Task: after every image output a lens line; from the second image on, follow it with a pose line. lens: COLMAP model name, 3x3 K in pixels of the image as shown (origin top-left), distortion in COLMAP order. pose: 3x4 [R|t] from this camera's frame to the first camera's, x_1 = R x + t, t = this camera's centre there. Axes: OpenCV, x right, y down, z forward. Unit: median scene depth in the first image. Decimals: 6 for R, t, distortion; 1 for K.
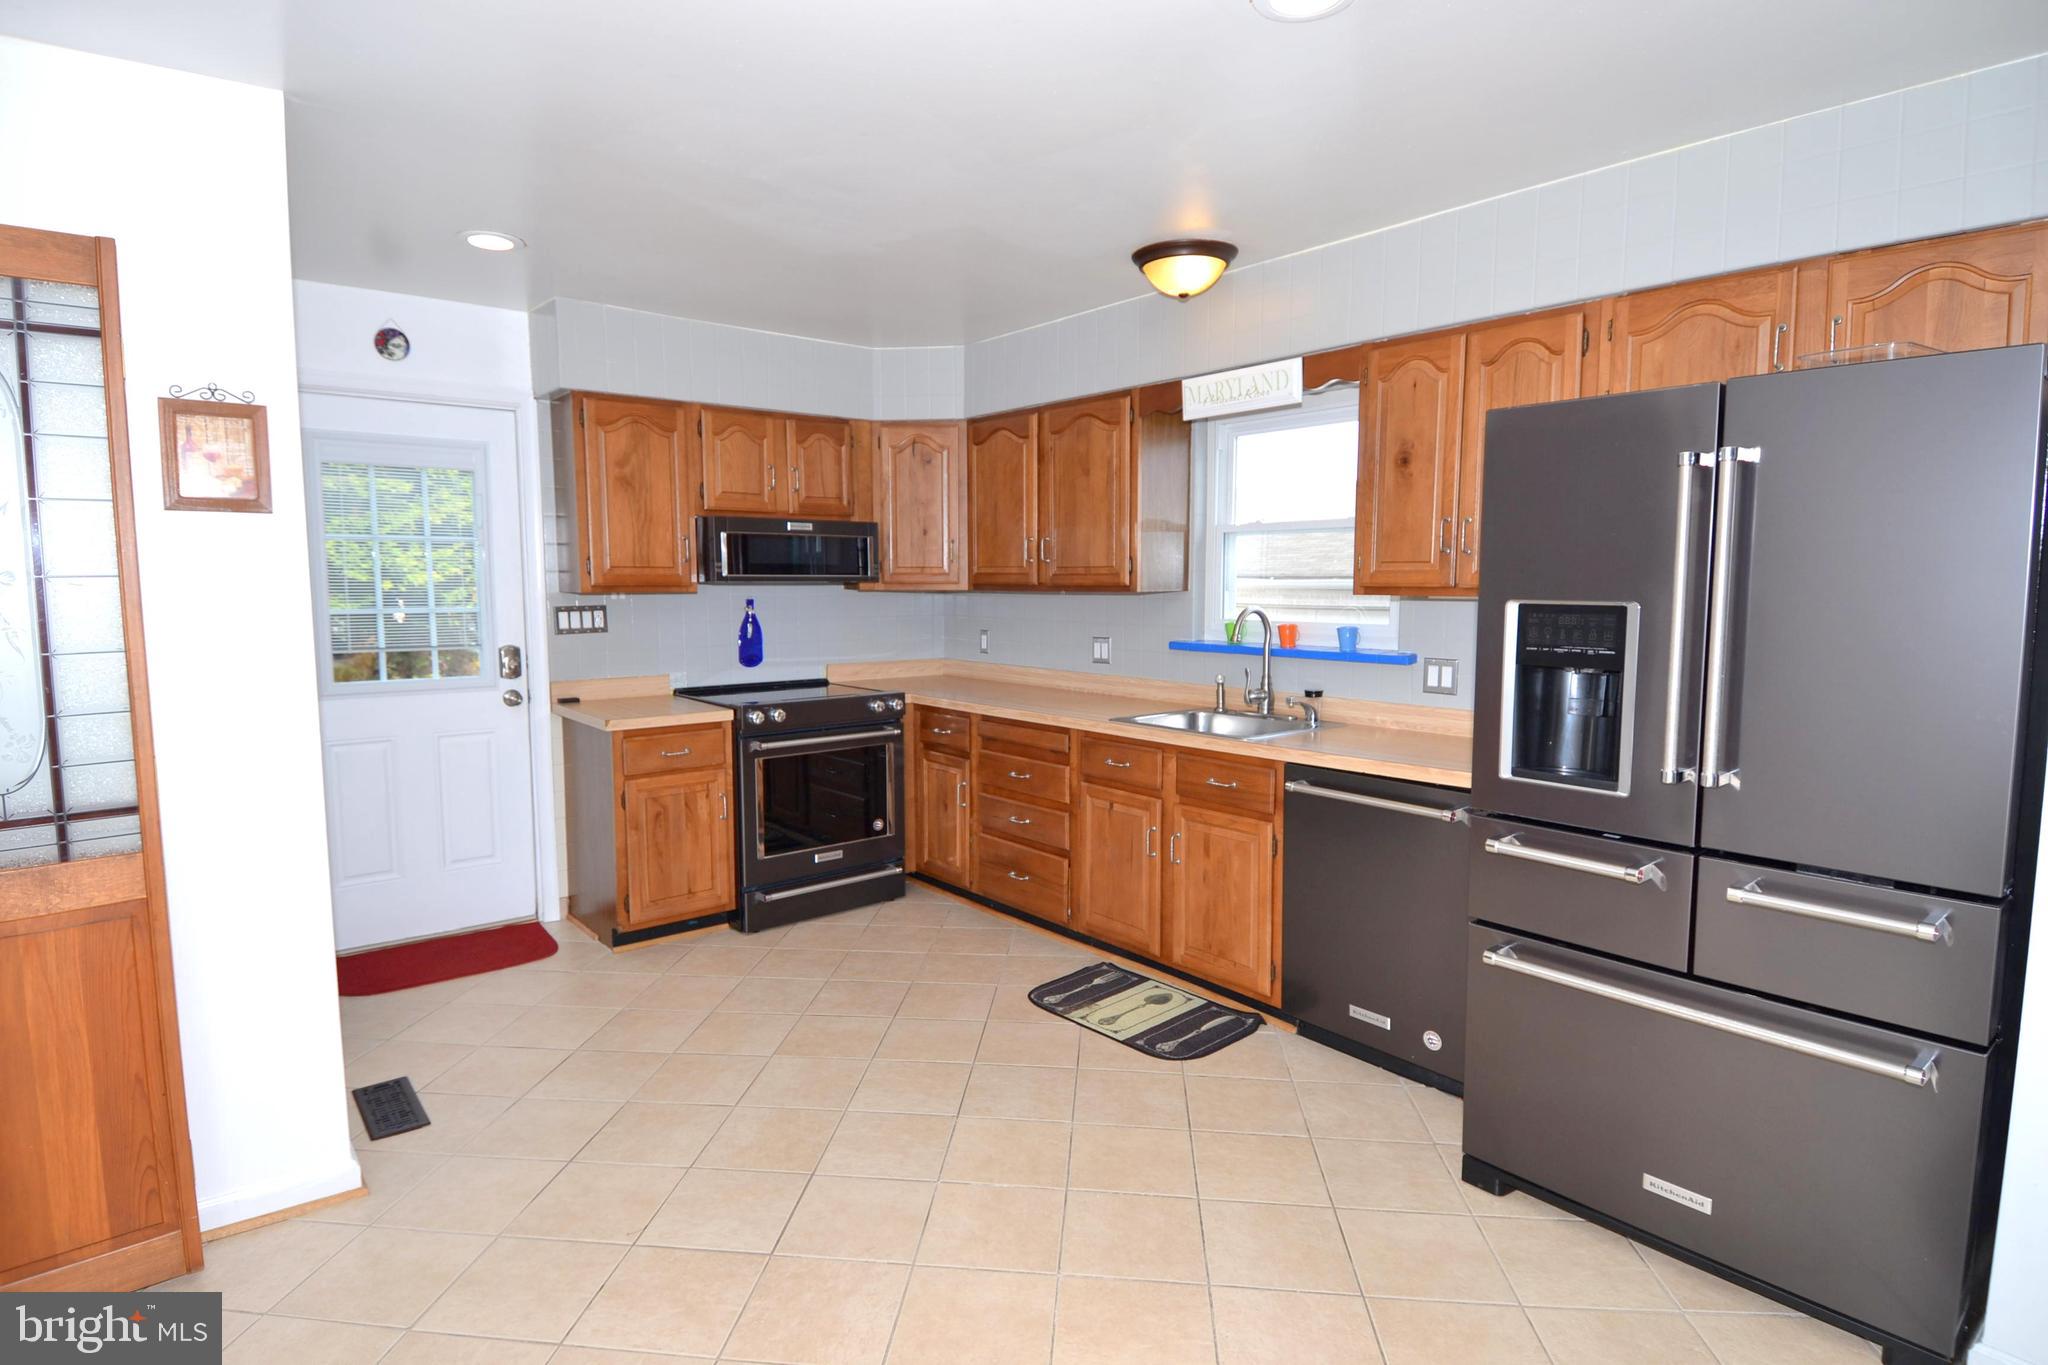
lens RADIAL K [[1074.1, 0, 1014.5], [0, 1074.1, 684.3], [0, 0, 1]] dist [0.057674, -0.057513]
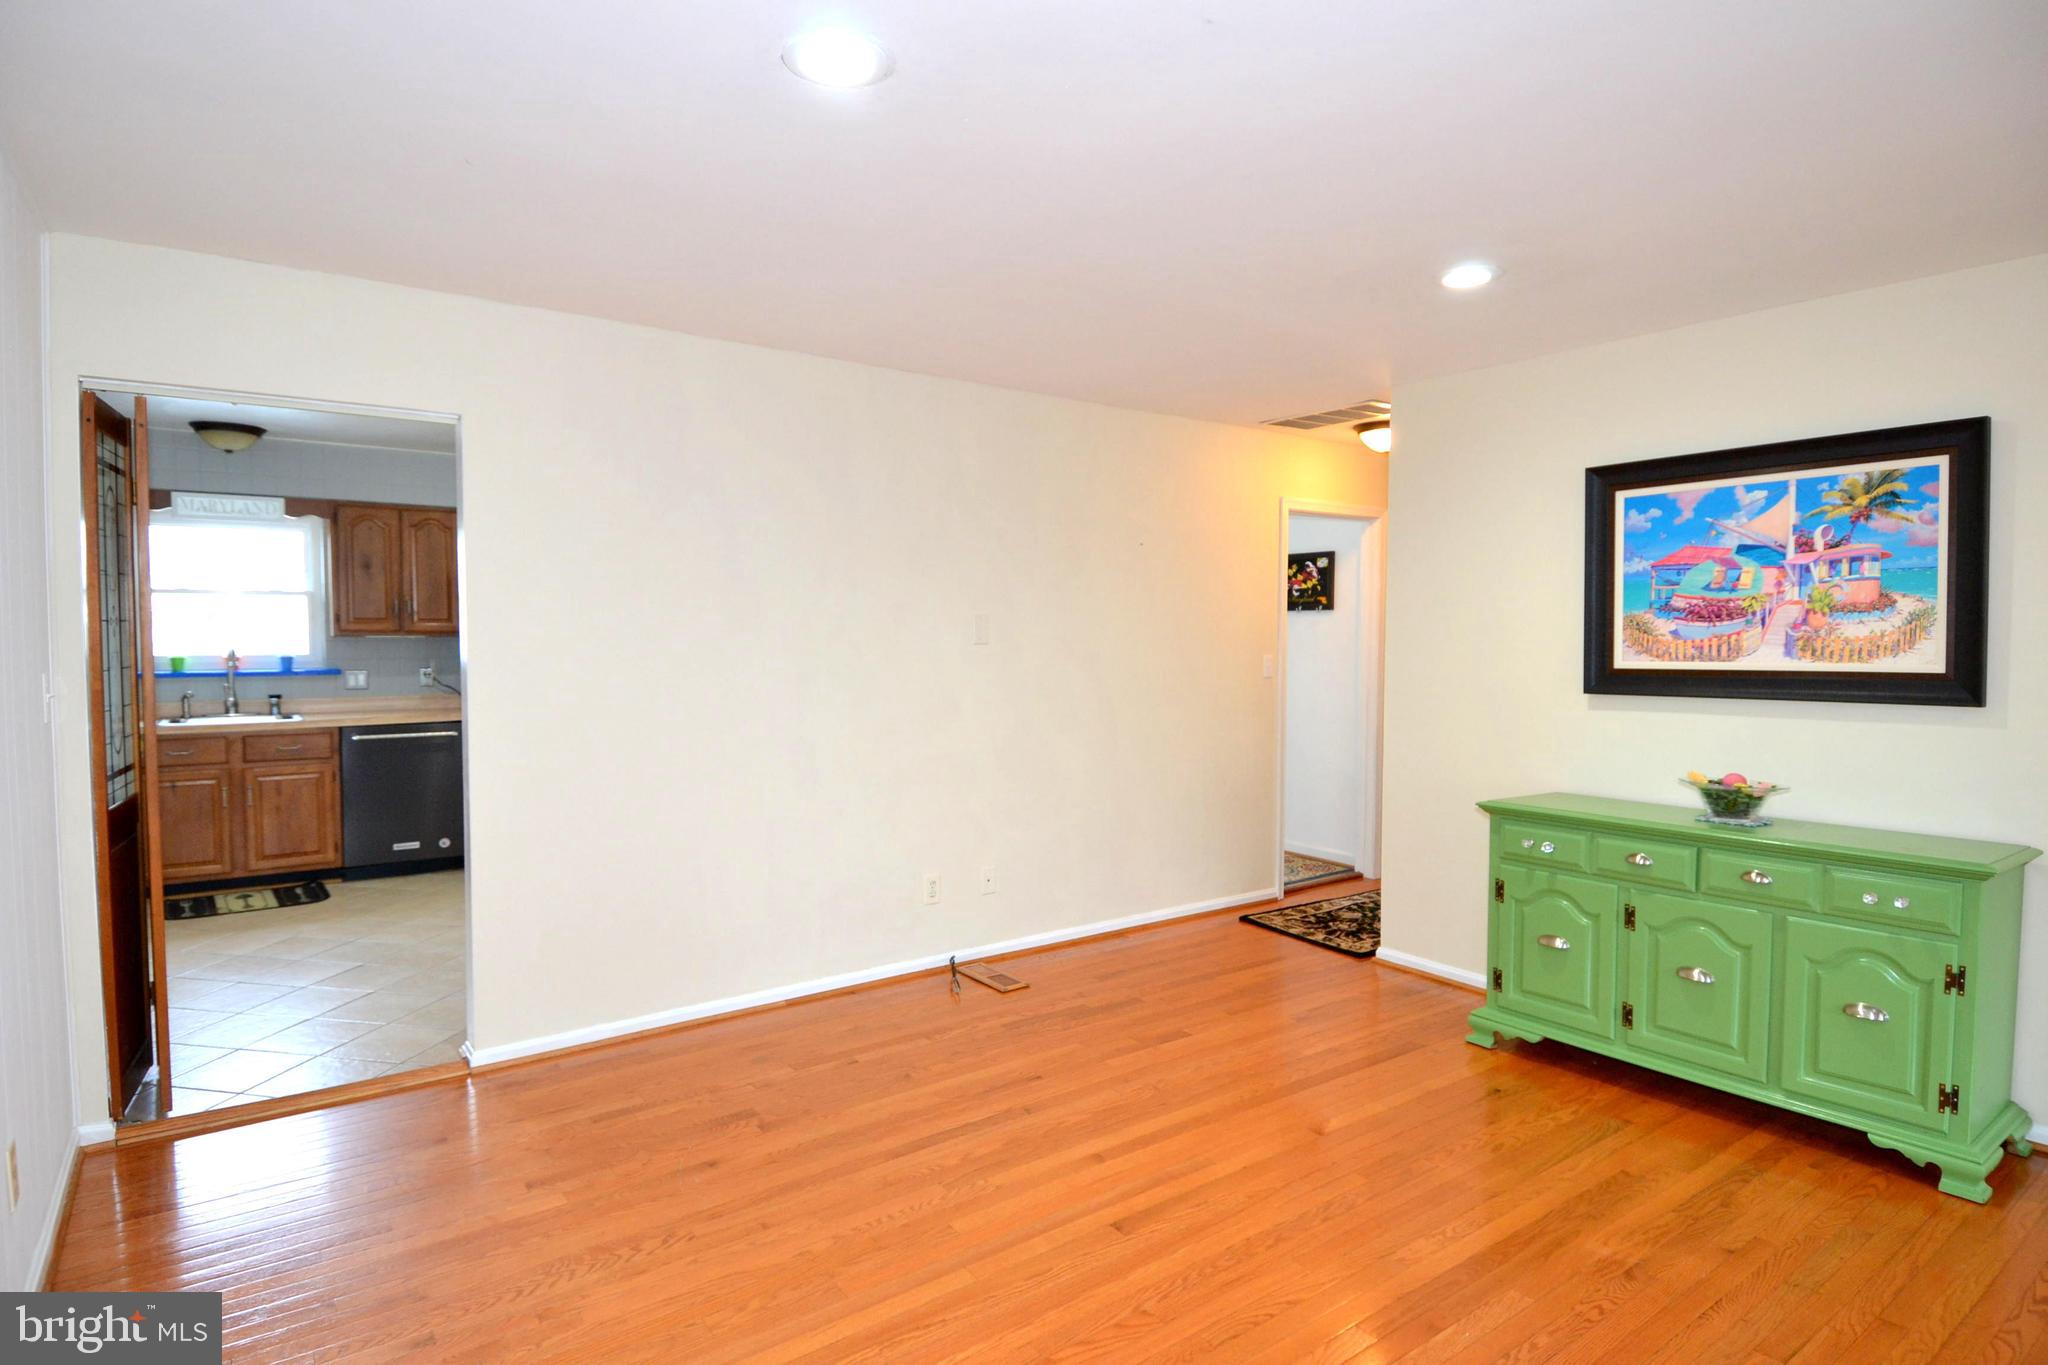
lens RADIAL K [[1074.1, 0, 1014.5], [0, 1074.1, 684.3], [0, 0, 1]] dist [0.057674, -0.057513]
pose [[0.061664, -0.047345, 0.996973, -1.150381], [0.092971, 0.994804, 0.041492, 0.022286], [-0.993757, 0.090131, 0.065745, -0.198275]]
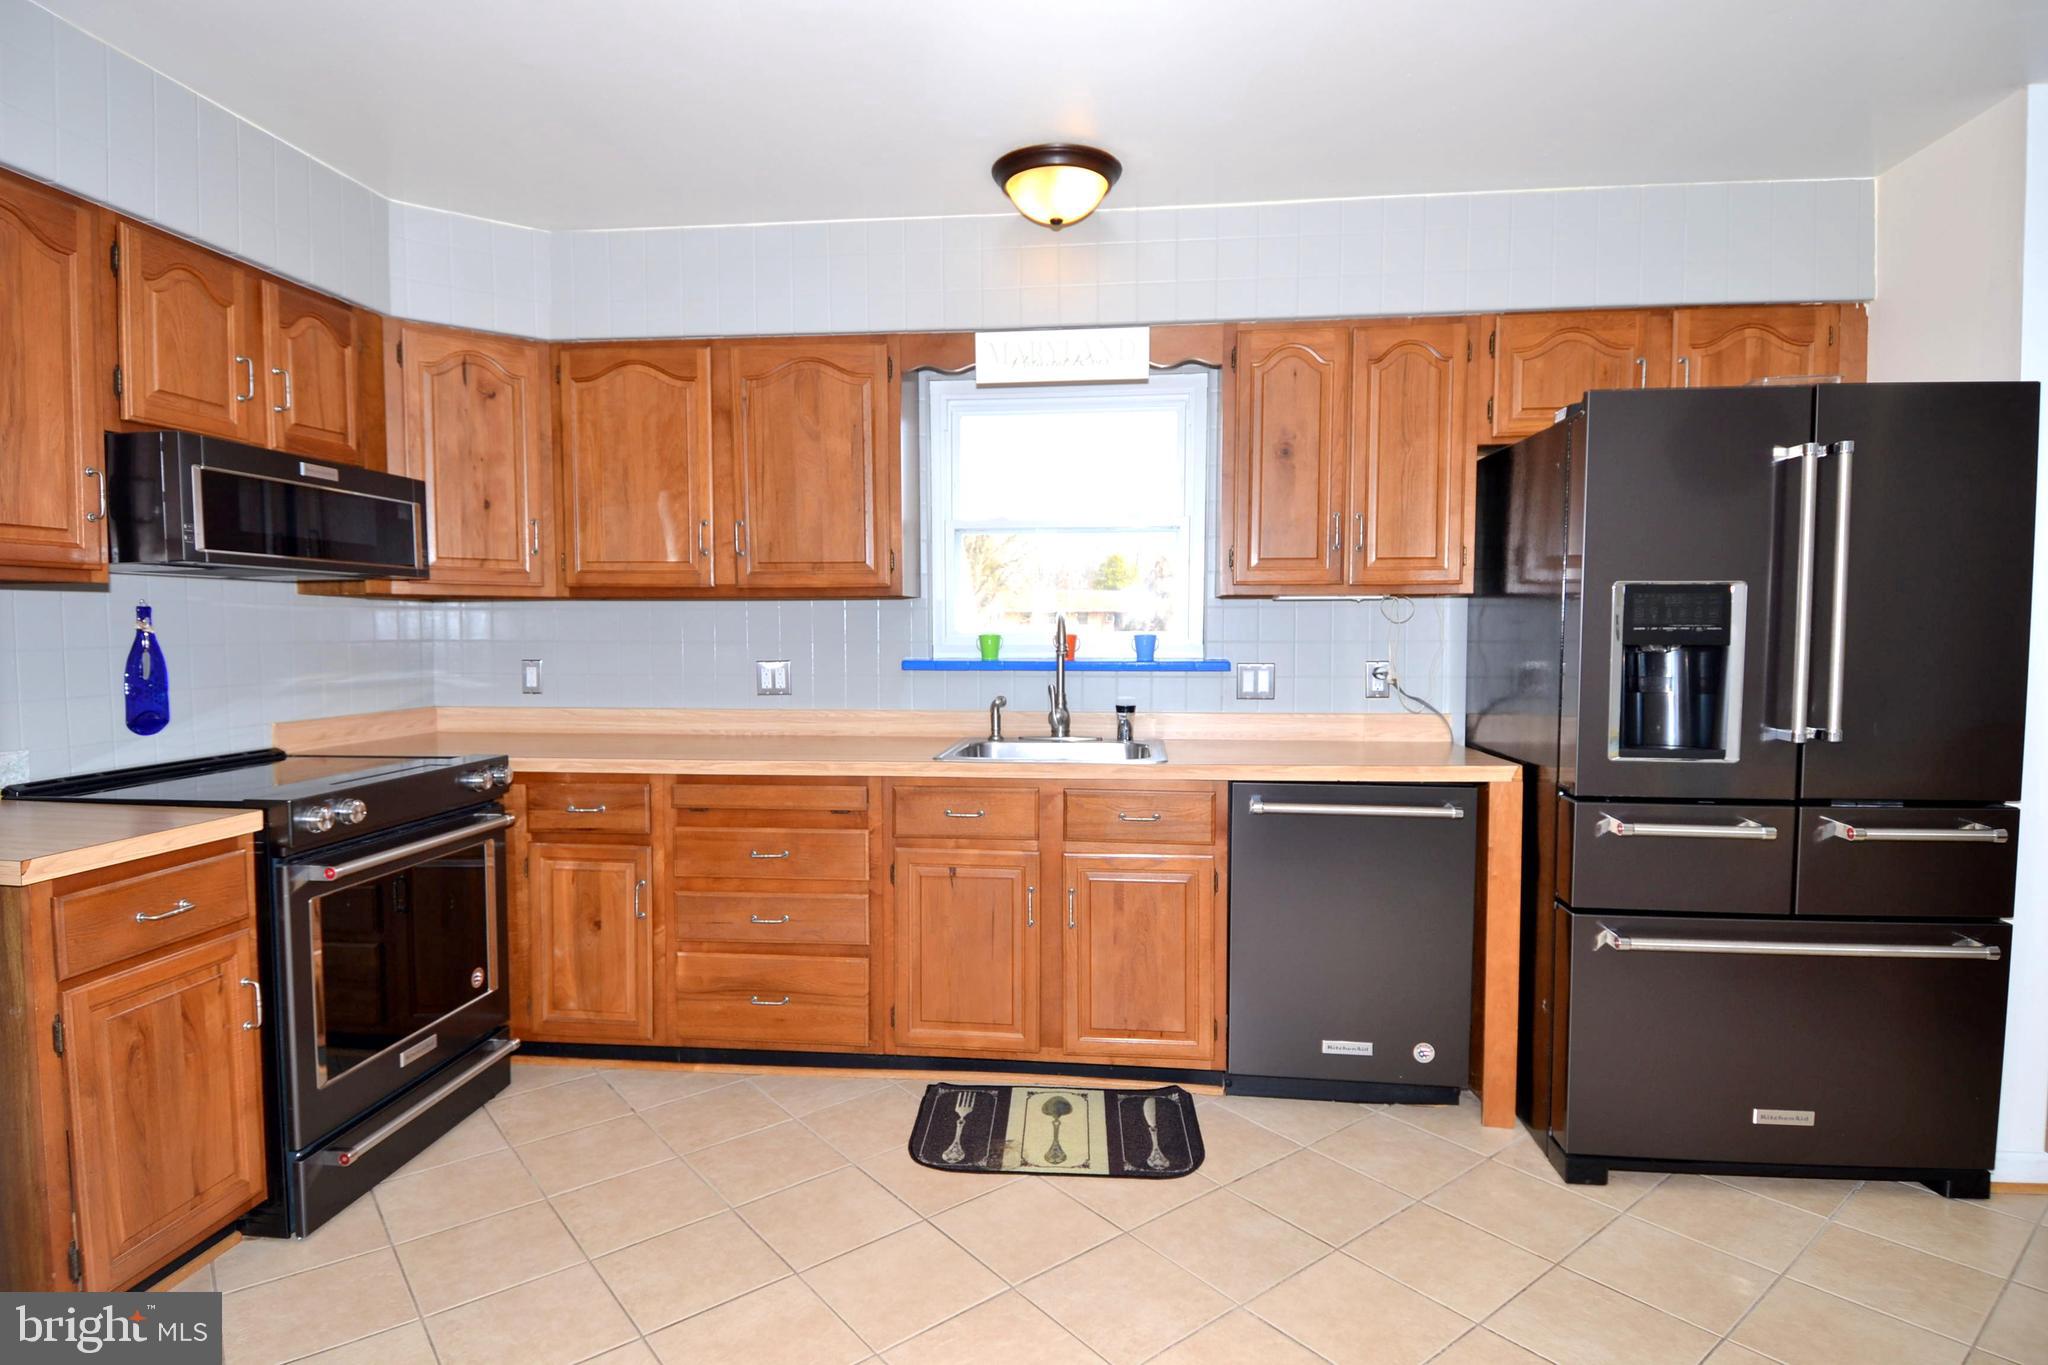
lens RADIAL K [[1074.1, 0, 1014.5], [0, 1074.1, 684.3], [0, 0, 1]] dist [0.057674, -0.057513]
pose [[0.716424, -0.037414, 0.696661, -0.361529], [0.069598, 0.997413, -0.018006, -0.001802], [-0.694185, 0.061386, 0.717175, 0.375829]]
